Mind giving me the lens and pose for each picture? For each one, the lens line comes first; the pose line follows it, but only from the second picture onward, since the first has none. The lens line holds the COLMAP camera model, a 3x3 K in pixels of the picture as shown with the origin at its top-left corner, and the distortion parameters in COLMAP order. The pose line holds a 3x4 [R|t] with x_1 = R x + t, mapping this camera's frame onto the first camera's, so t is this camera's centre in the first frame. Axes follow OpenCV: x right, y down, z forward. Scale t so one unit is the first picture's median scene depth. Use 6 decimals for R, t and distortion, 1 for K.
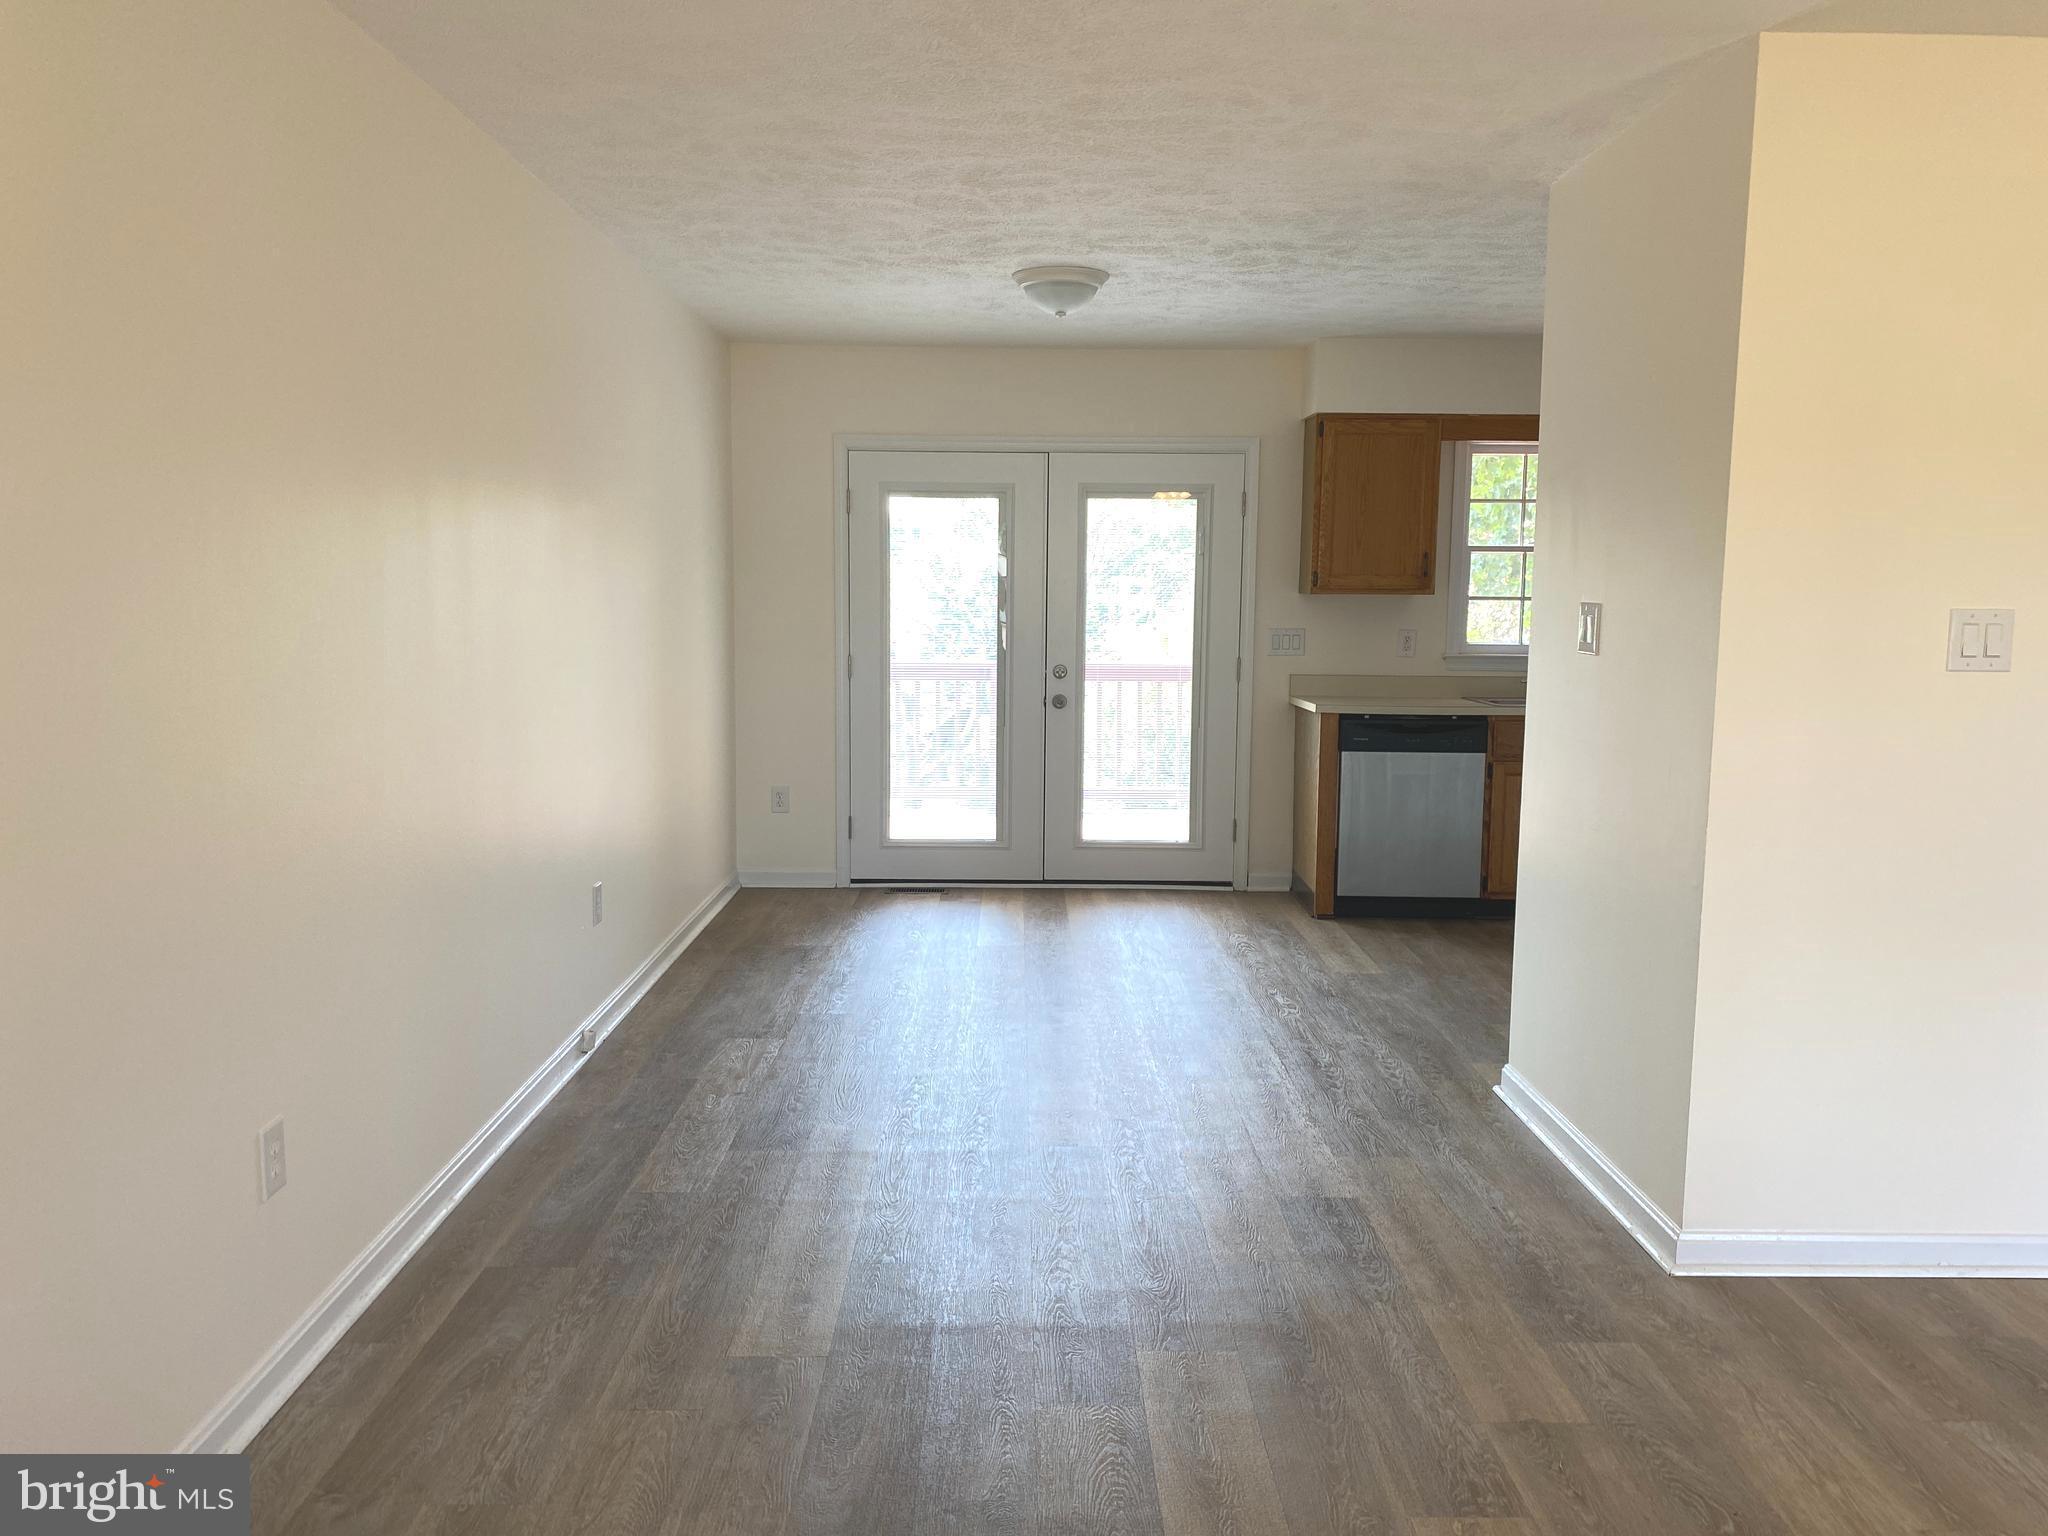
lens RADIAL K [[1604.8, 0, 1024.0], [0, 1604.8, 768.0], [0, 0, 1]] dist [0.051666, -0.079634]
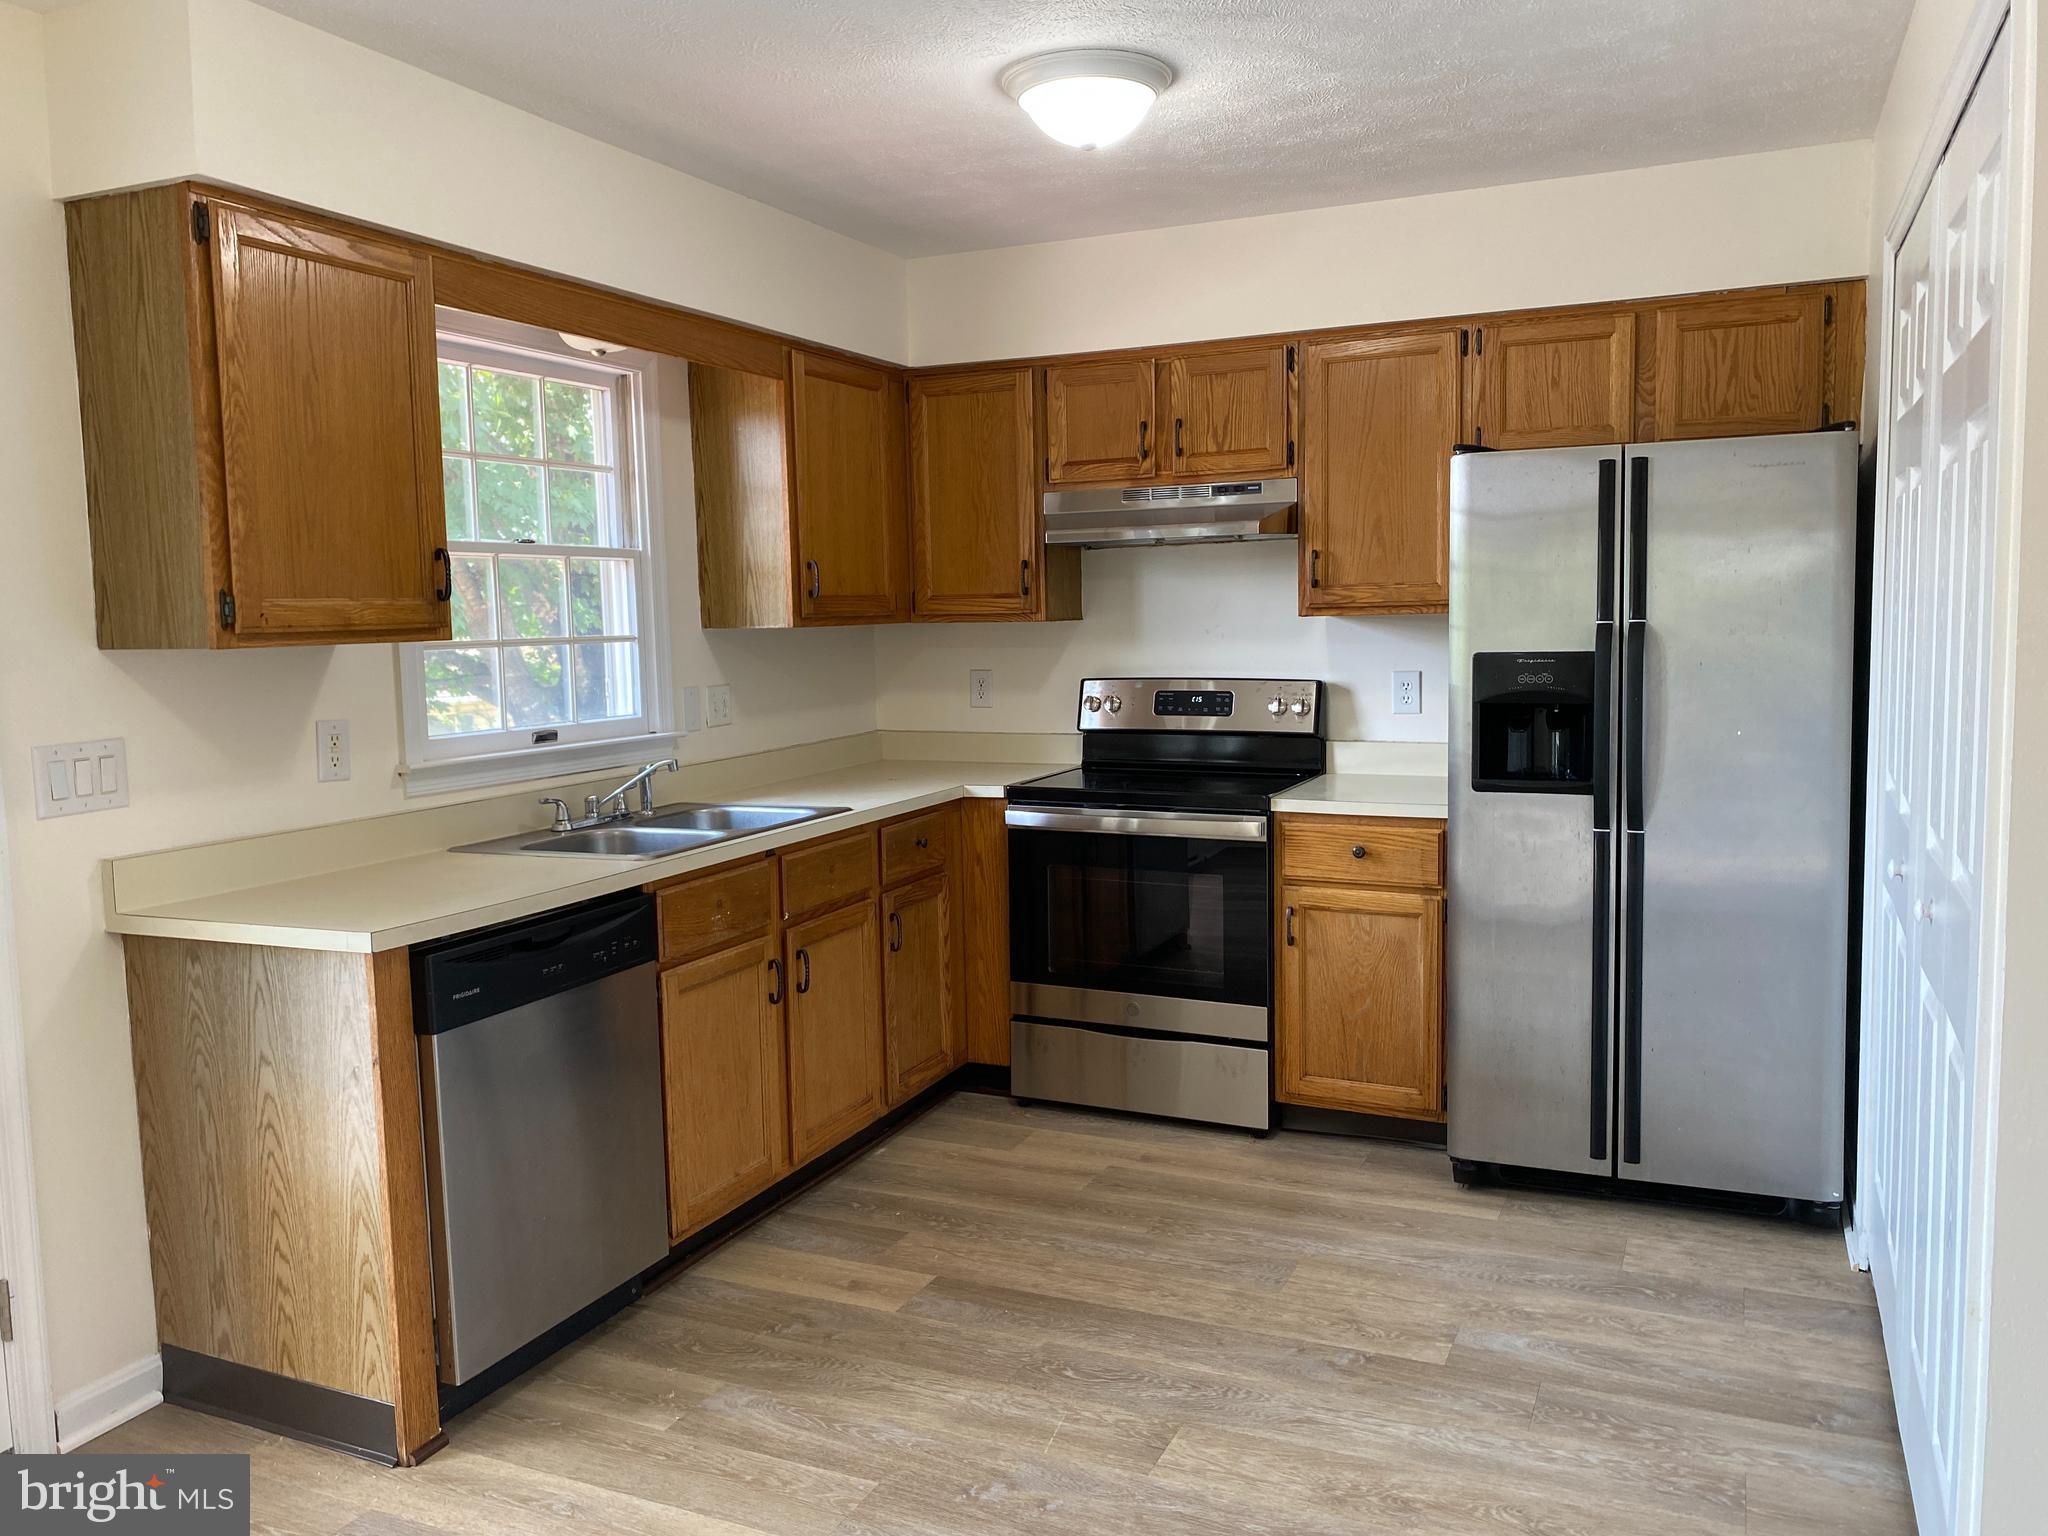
lens RADIAL K [[1591.4, 0, 1020.0], [0, 1591.4, 776.0], [0, 0, 1]] dist [0.038303, -0.068336]
pose [[0.424022, -0.109889, 0.898960, -0.086705], [0.132369, 0.989472, 0.058517, -0.074871], [-0.895926, 0.094182, 0.434104, 0.666764]]
